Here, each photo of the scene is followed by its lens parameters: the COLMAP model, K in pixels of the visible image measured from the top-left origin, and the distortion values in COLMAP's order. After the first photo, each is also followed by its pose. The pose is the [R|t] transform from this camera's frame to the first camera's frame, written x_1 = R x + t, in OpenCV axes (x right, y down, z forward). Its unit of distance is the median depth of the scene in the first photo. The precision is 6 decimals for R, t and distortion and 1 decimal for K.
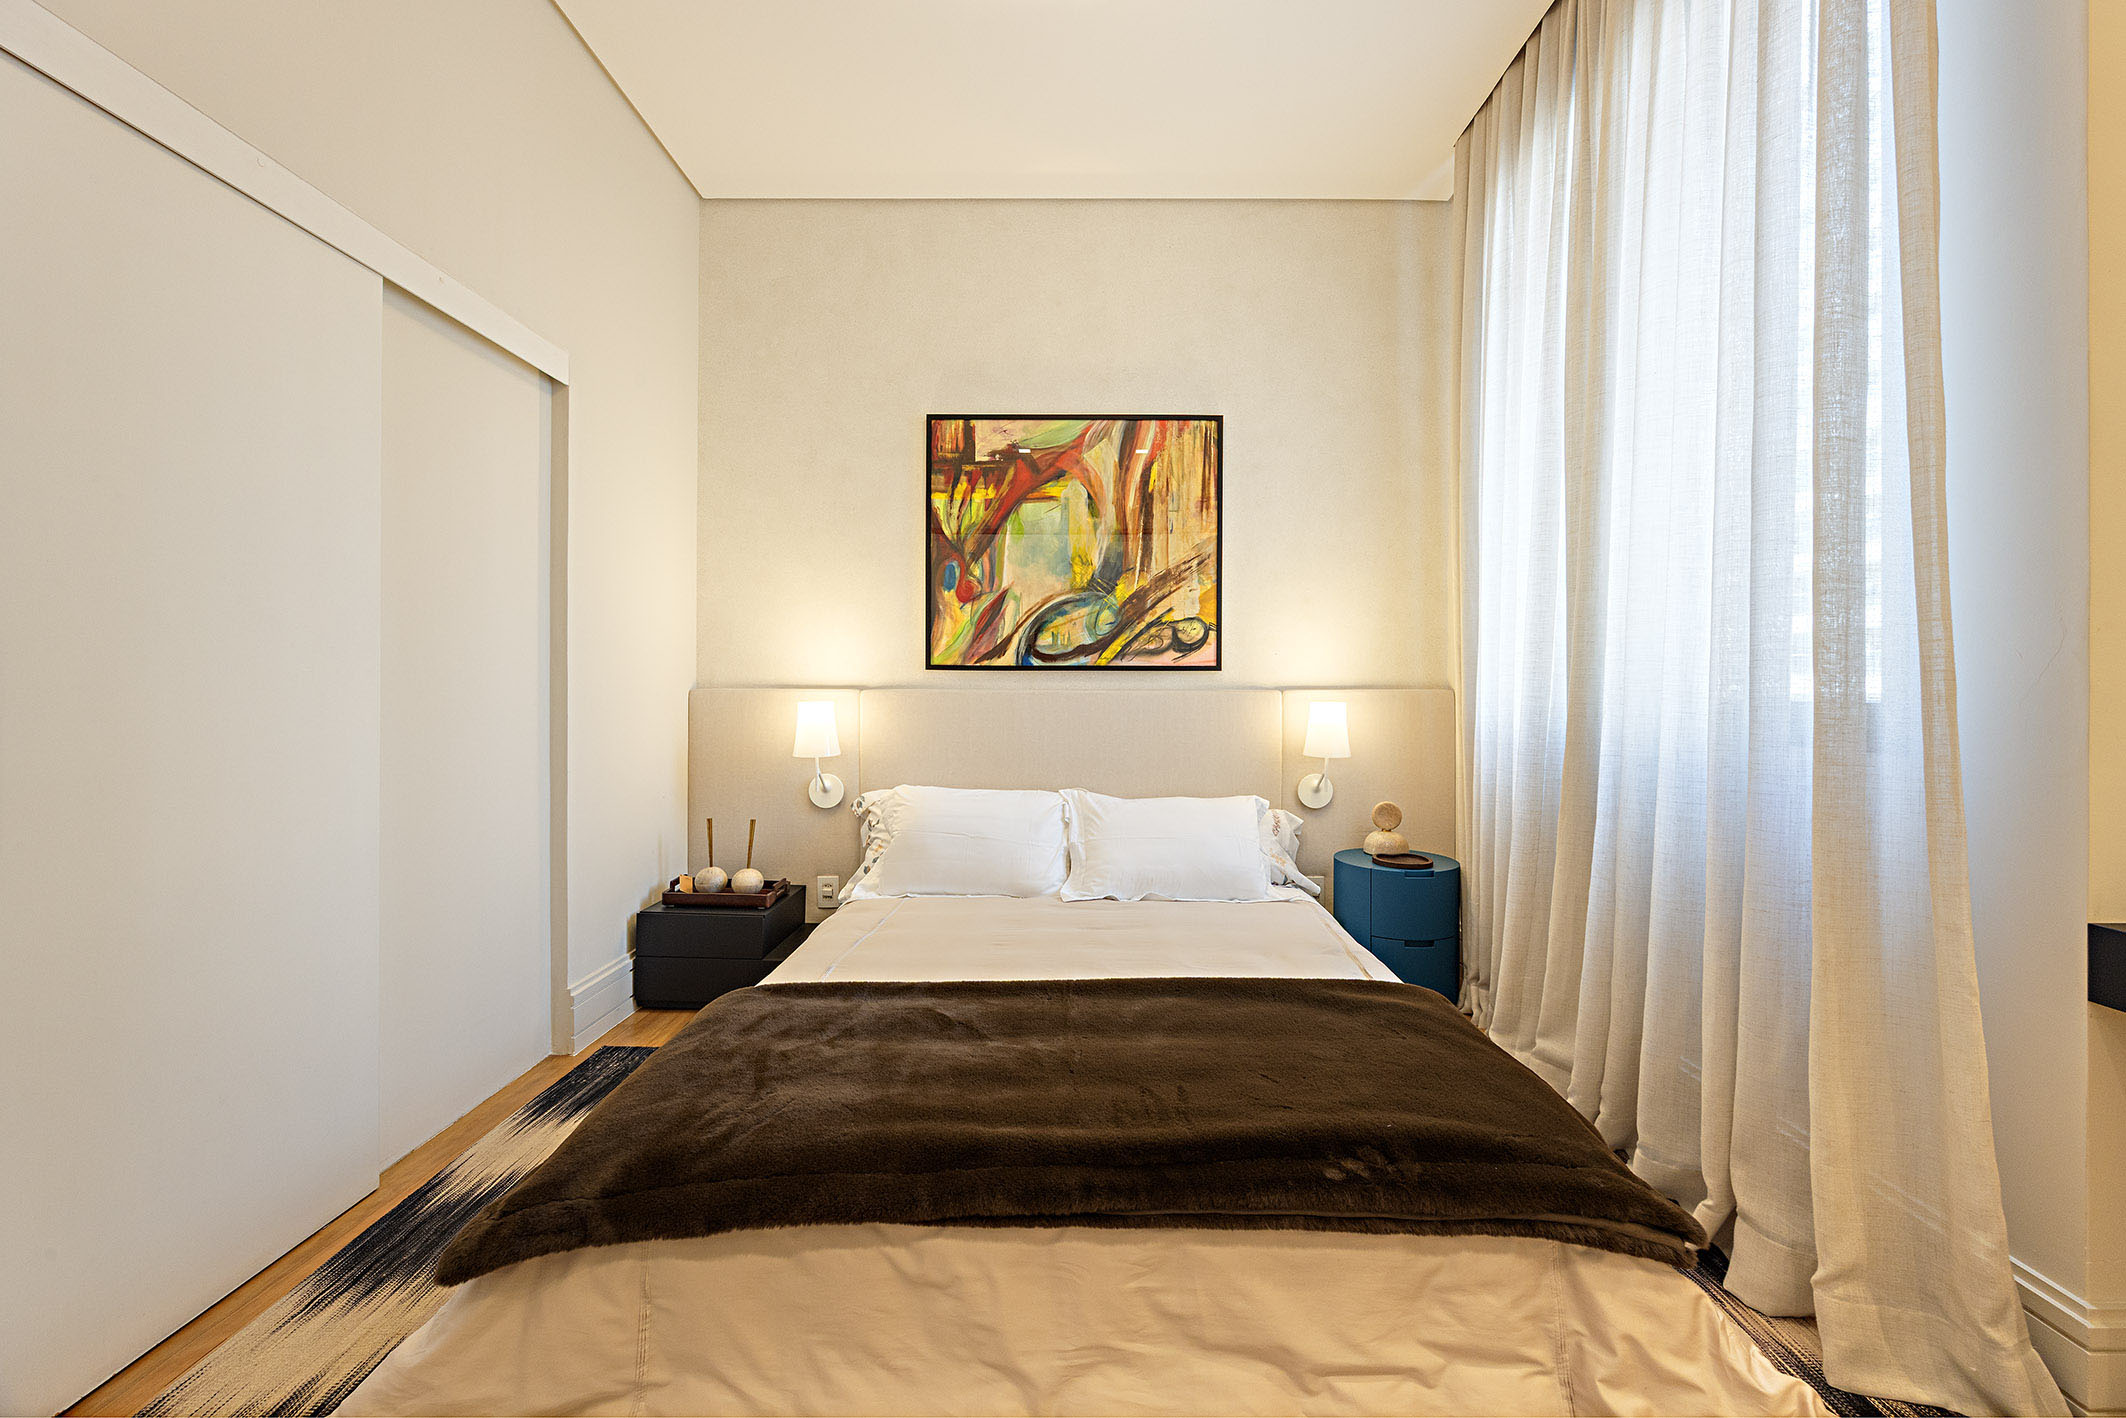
lens RADIAL K [[837.3, 0, 1067.8], [0, 837.3, 694.7], [0, 0, 1]] dist [-0.000766, 0.000585]
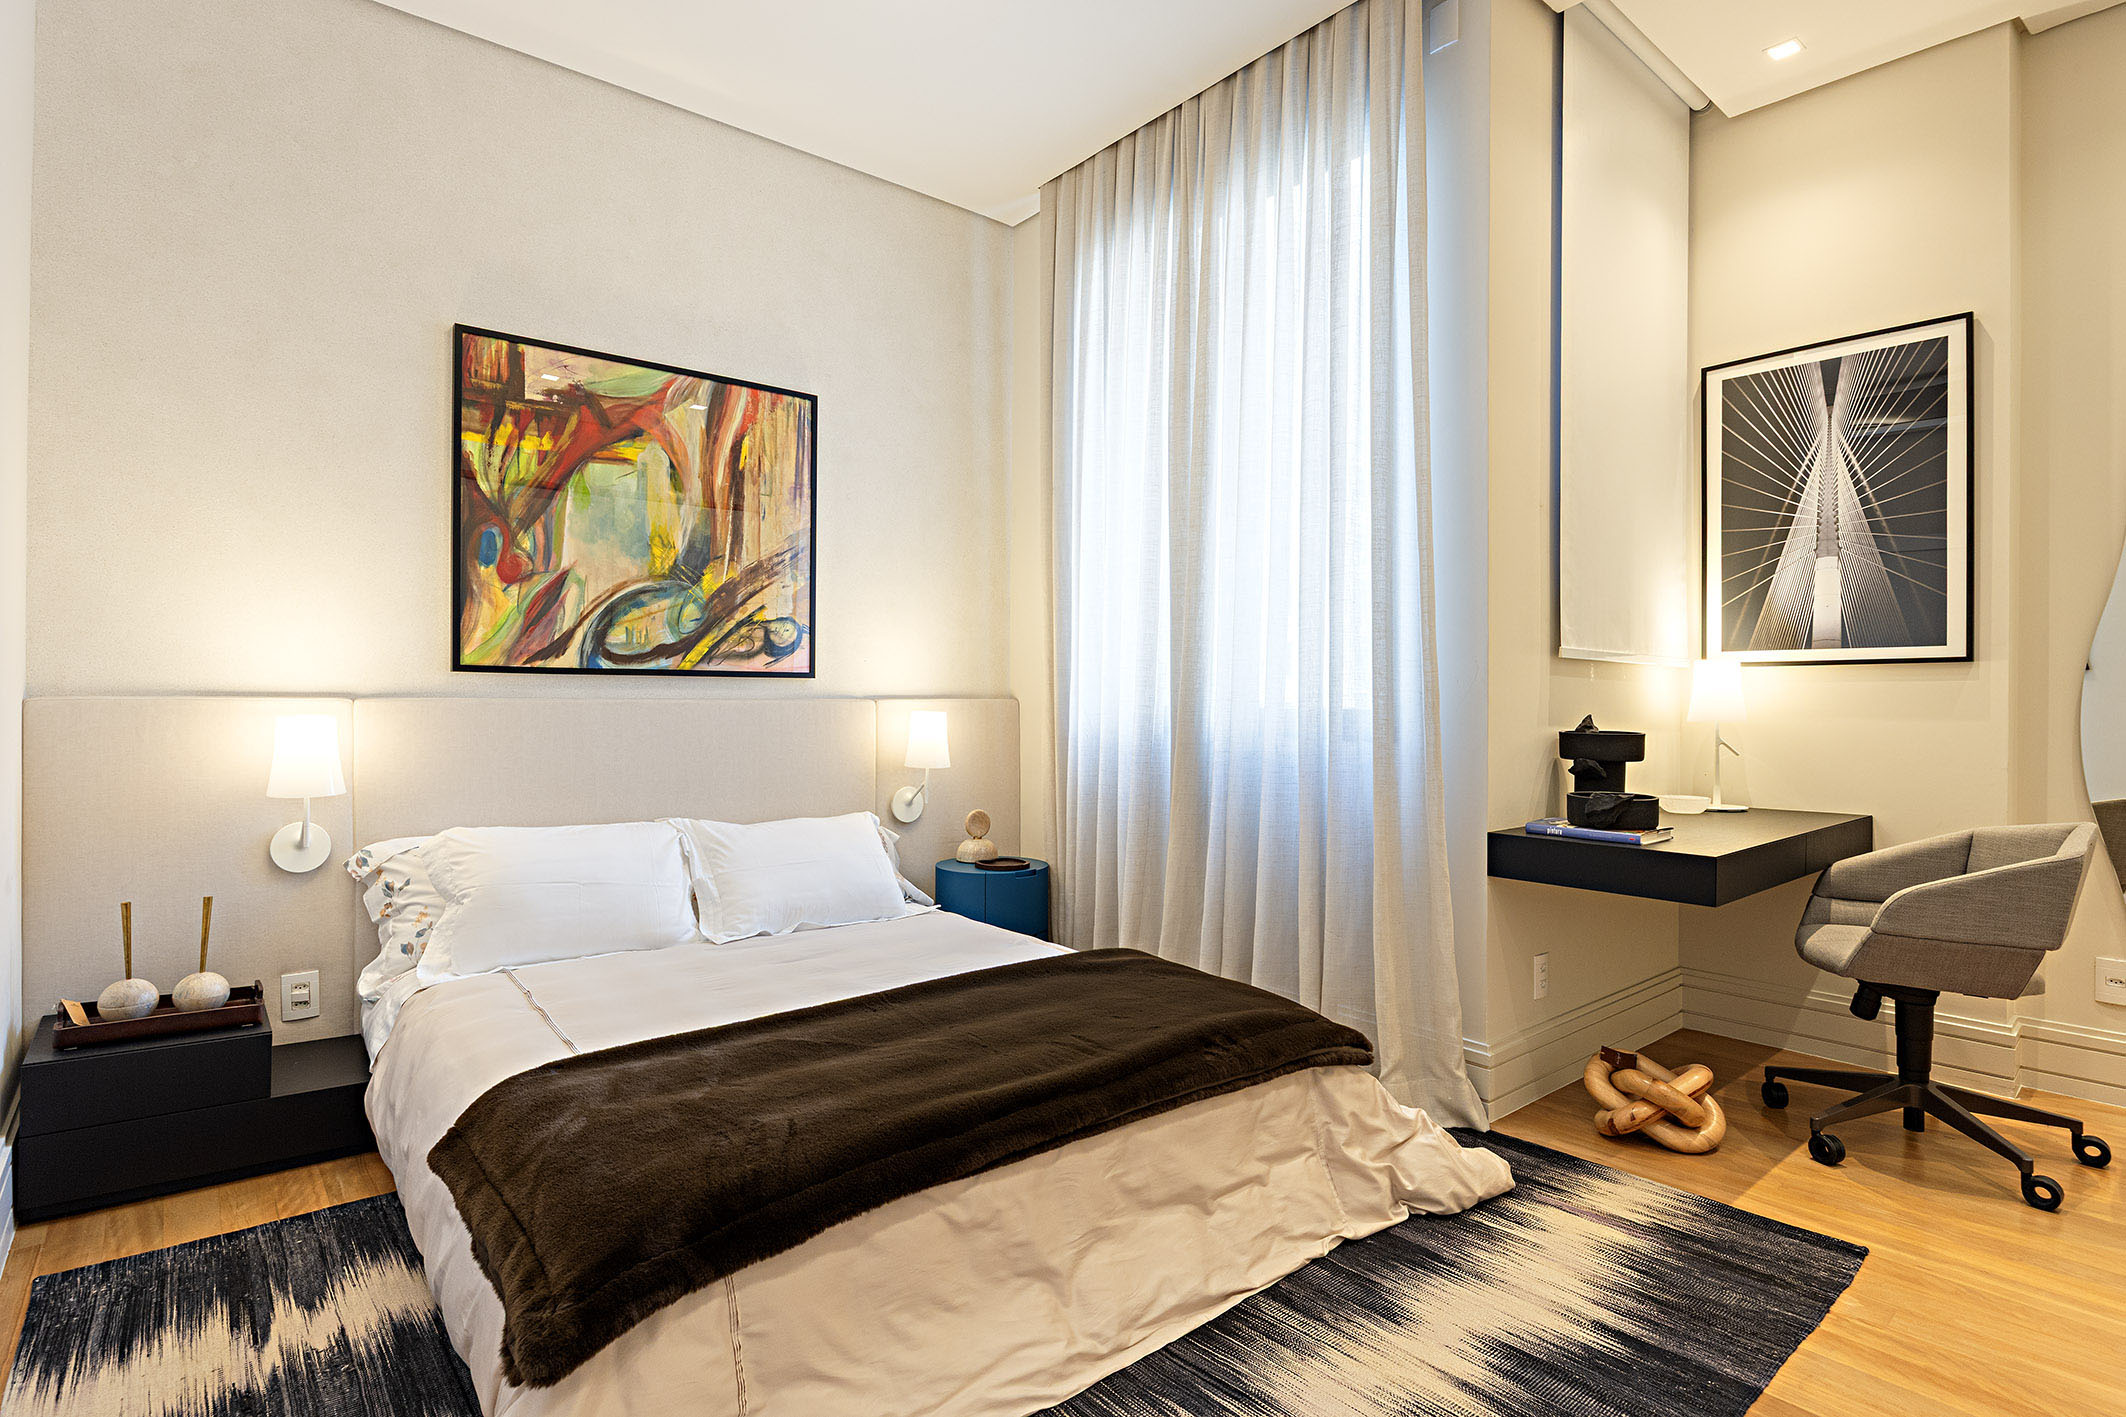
lens RADIAL K [[1089.4, 0, 1067.8], [0, 1089.4, 708.7], [0, 0, 1]] dist [-0.003201, -0.000201]
pose [[0.763690, -0.005326, 0.645562, -0.480046], [0.001315, 0.999977, 0.006695, -0.003654], [-0.645582, -0.004264, 0.763679, -0.097552]]
